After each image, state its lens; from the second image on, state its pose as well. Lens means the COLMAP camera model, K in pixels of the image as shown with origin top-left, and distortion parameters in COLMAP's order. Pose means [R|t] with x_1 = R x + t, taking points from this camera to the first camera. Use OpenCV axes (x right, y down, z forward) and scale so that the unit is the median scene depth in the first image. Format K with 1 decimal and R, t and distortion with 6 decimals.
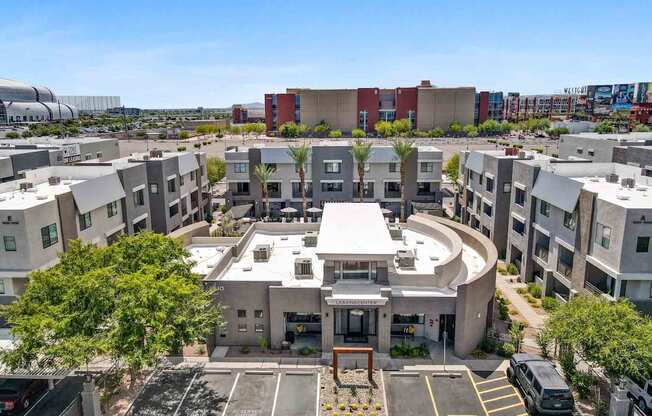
lens RADIAL K [[473.9, 0, 329.3], [0, 473.9, 201.7], [0, 0, 1]] dist [0.018562, 0.006515]
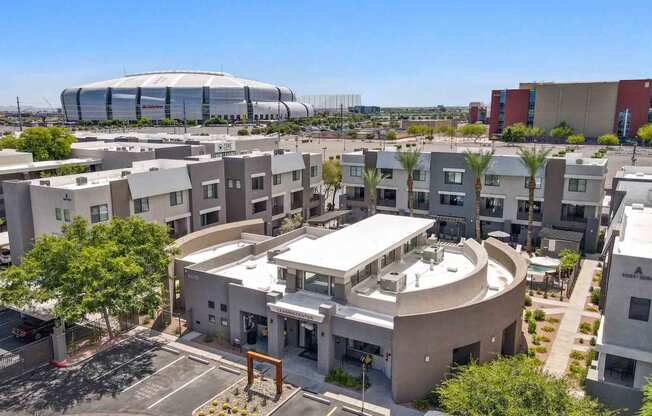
lens RADIAL K [[537.2, 0, 320.9], [0, 537.2, 210.0], [0, 0, 1]] dist [0.011112, 0.003518]
pose [[0.863046, 0.096613, -0.495799, 0.283419], [-0.098344, 0.994894, 0.022678, -0.011732], [0.495459, 0.029187, 0.868141, 0.036595]]
